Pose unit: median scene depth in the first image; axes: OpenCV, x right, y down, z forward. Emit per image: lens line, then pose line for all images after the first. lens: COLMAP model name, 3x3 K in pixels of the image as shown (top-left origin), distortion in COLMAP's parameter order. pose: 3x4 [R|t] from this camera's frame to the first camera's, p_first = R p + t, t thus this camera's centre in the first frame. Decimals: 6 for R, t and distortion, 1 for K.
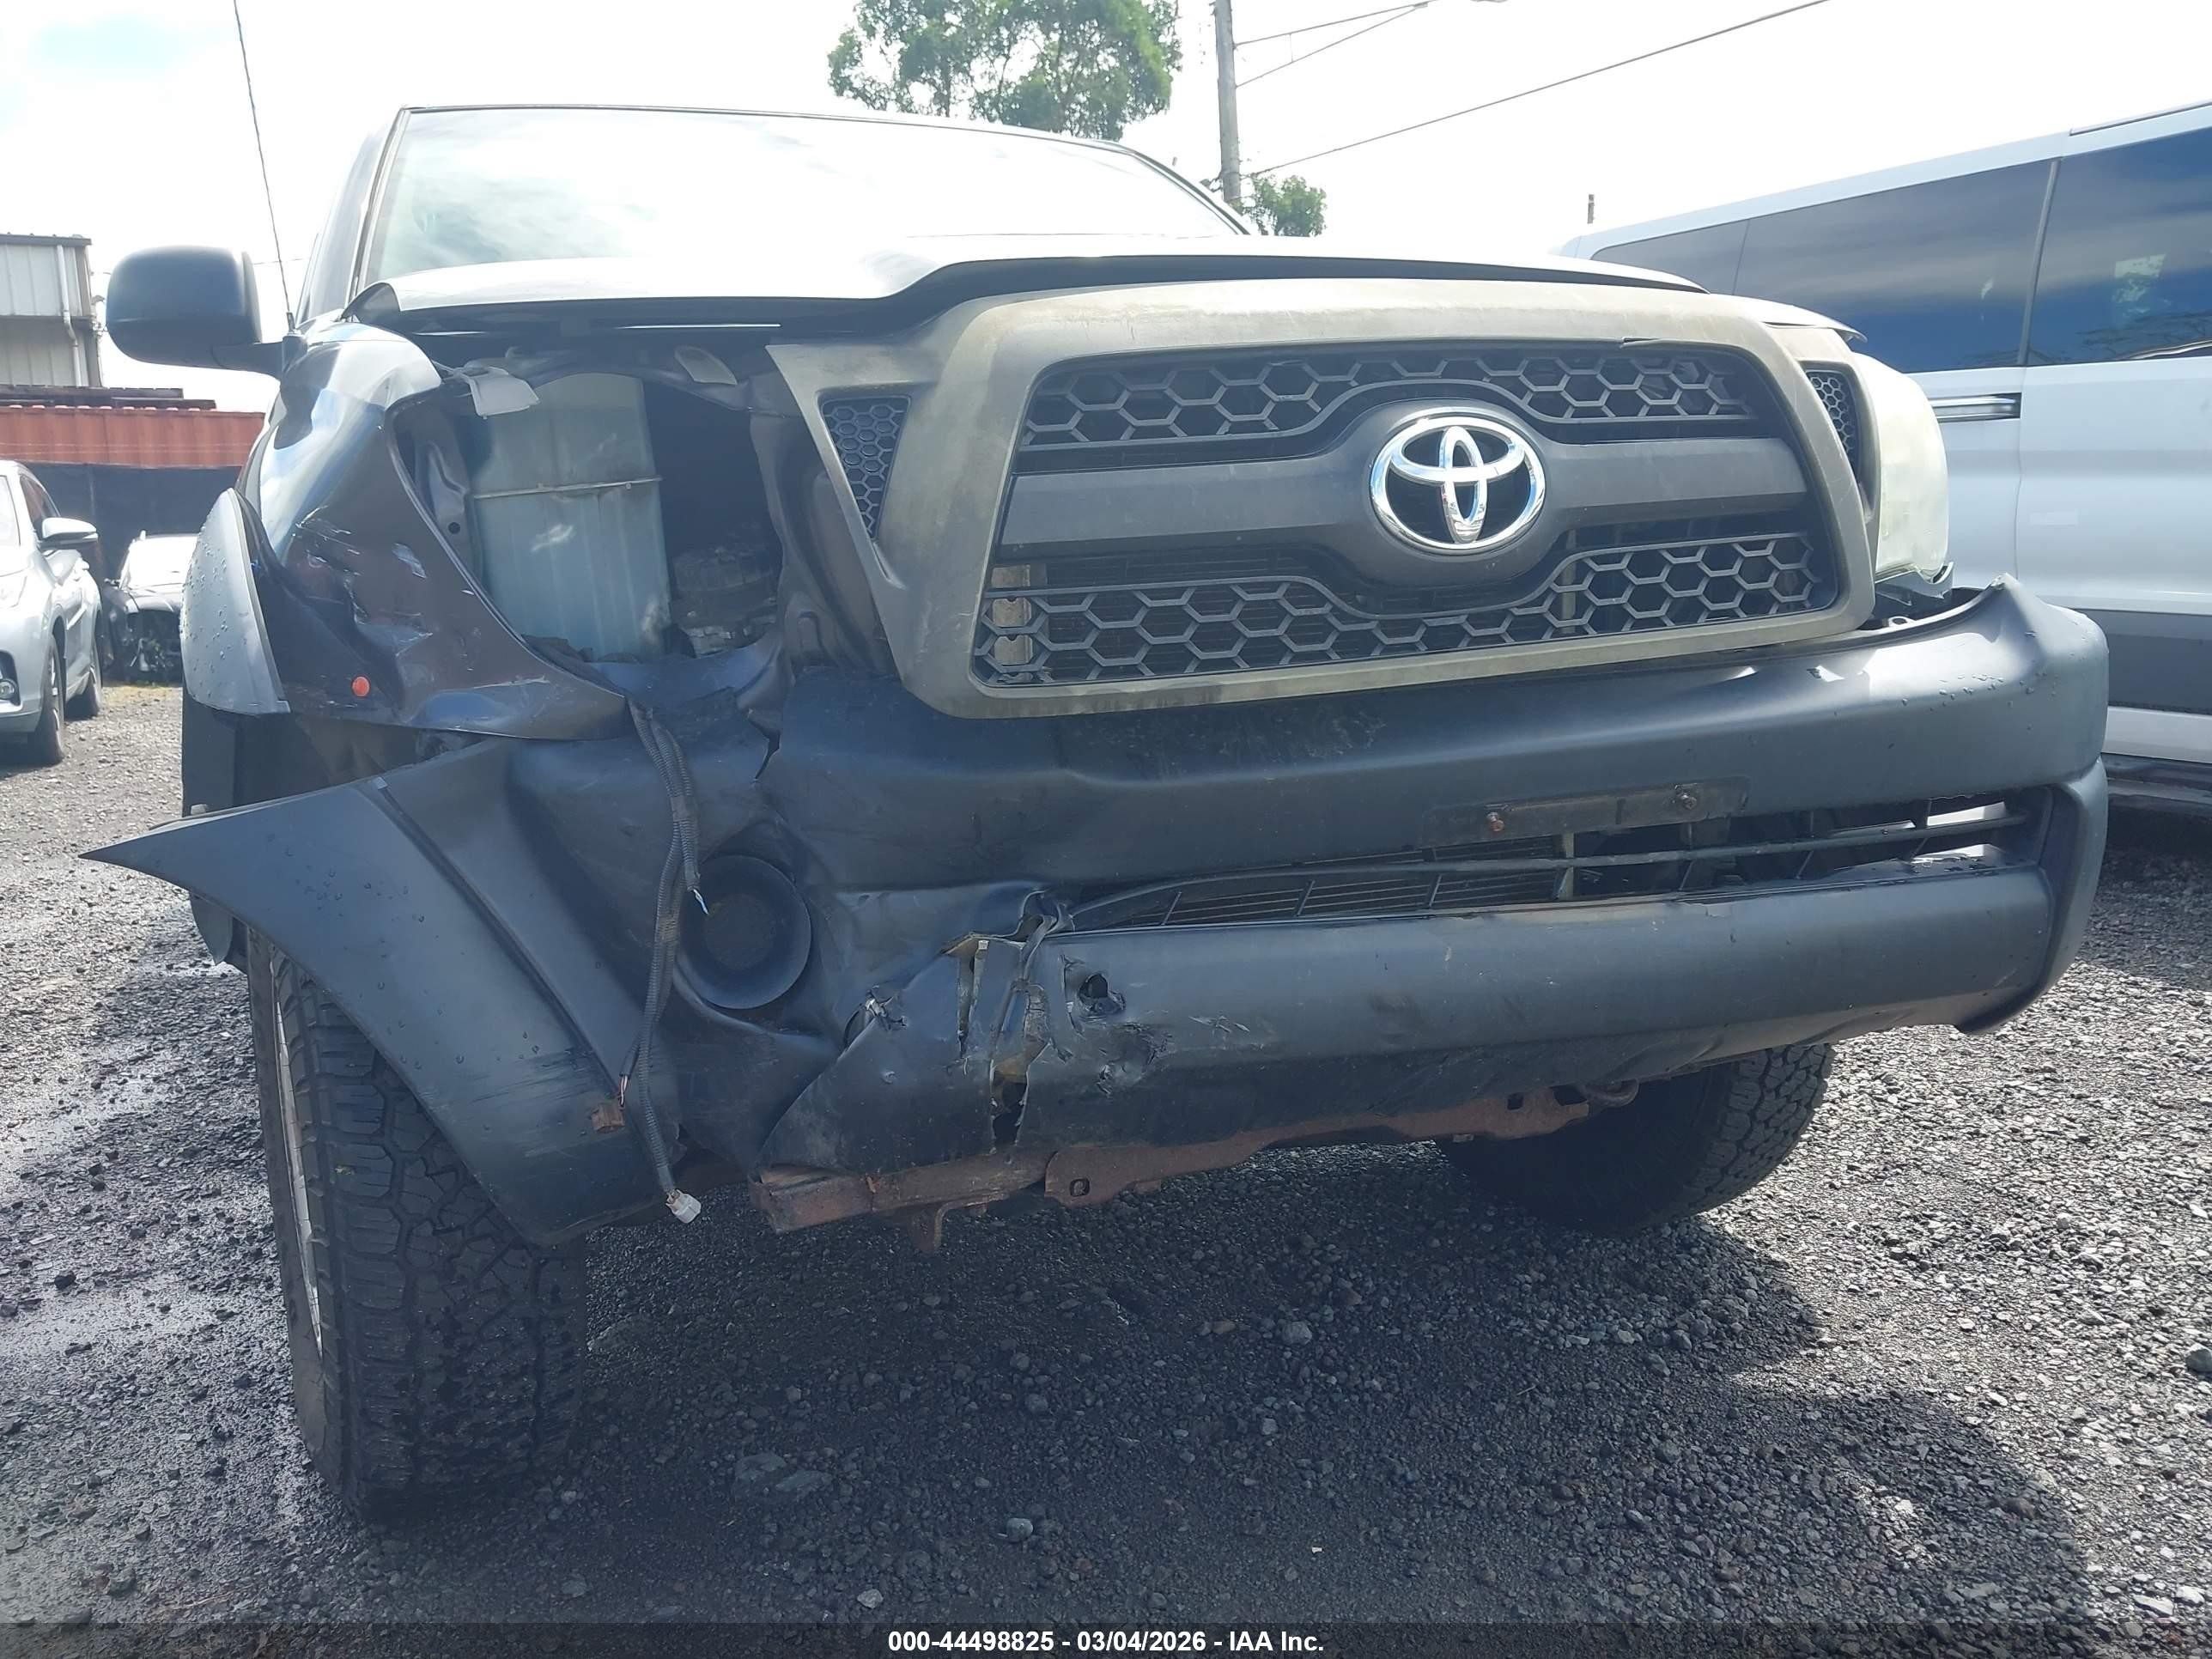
lens RADIAL K [[1659.2, 0, 1072.1], [0, 1659.2, 840.4], [0, 0, 1]] dist [0.109068, -0.159450]
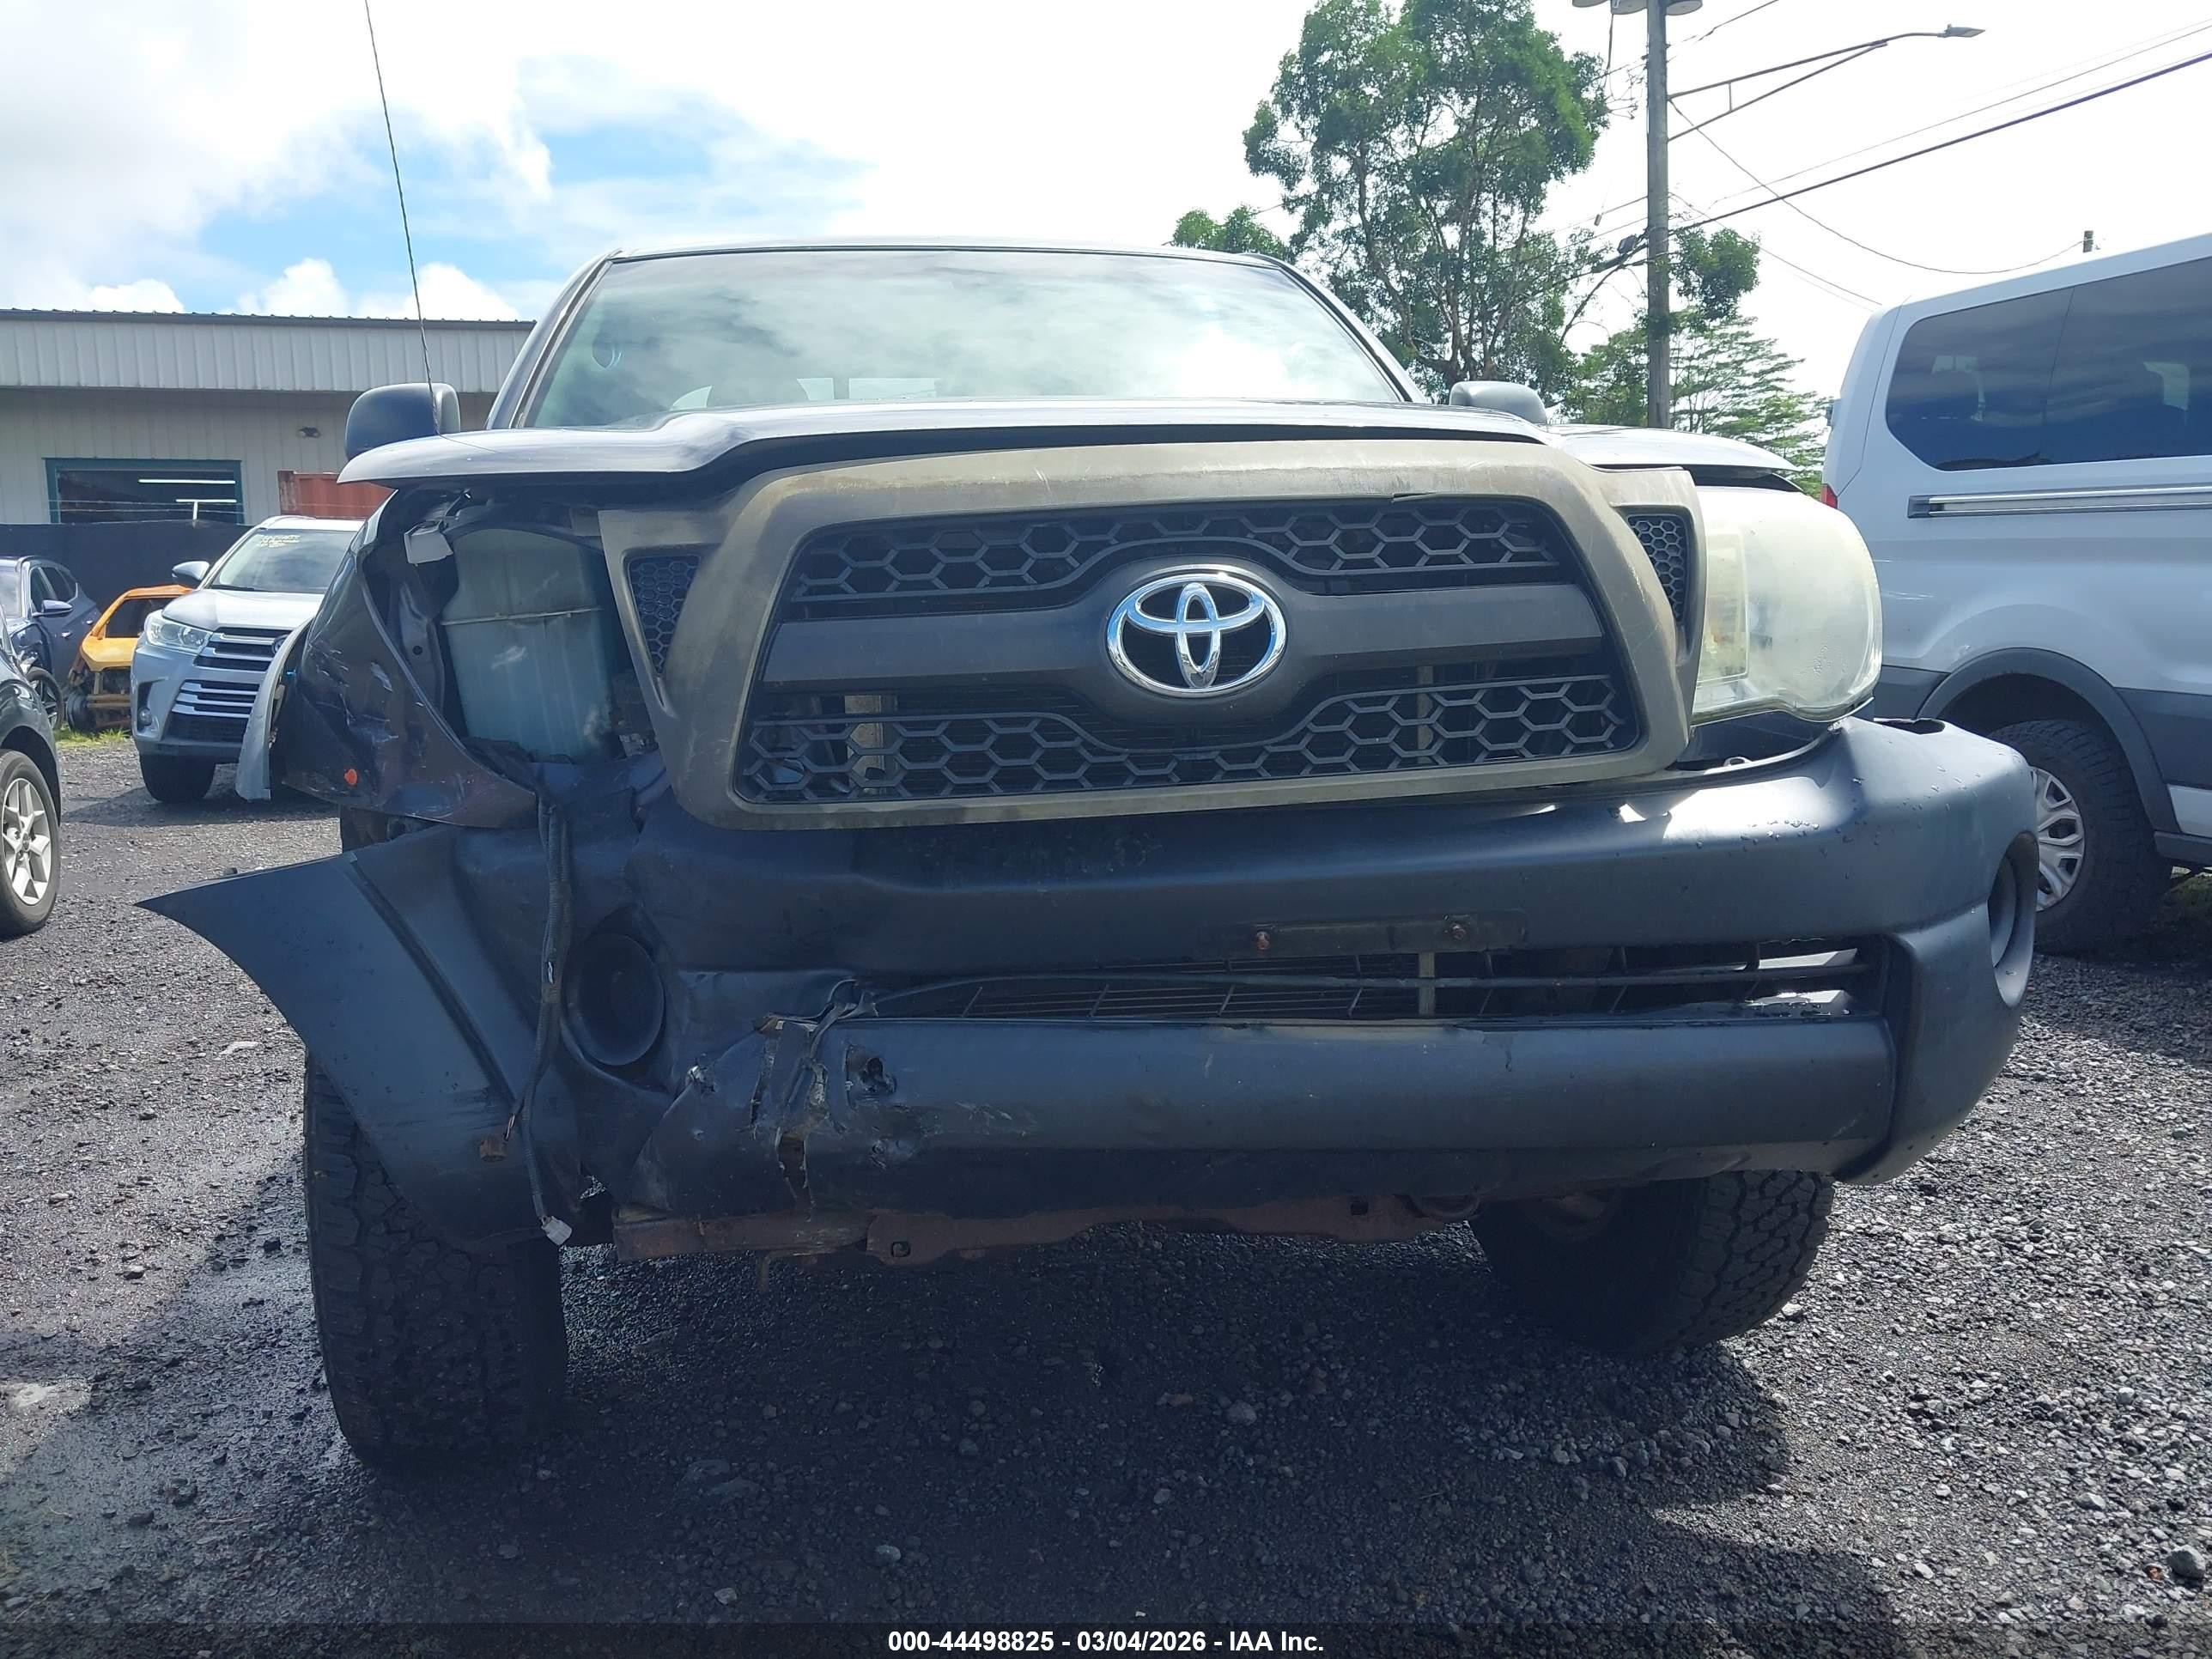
lens RADIAL K [[1675.5, 0, 1152.5], [0, 1675.5, 837.1], [0, 0, 1]] dist [0.104218, -0.152853]
pose [[0.972124, 0.044899, -0.230130, 0.427629], [-0.052033, 0.998332, -0.025025, -0.047182], [0.228623, 0.036302, 0.972838, -0.066367]]
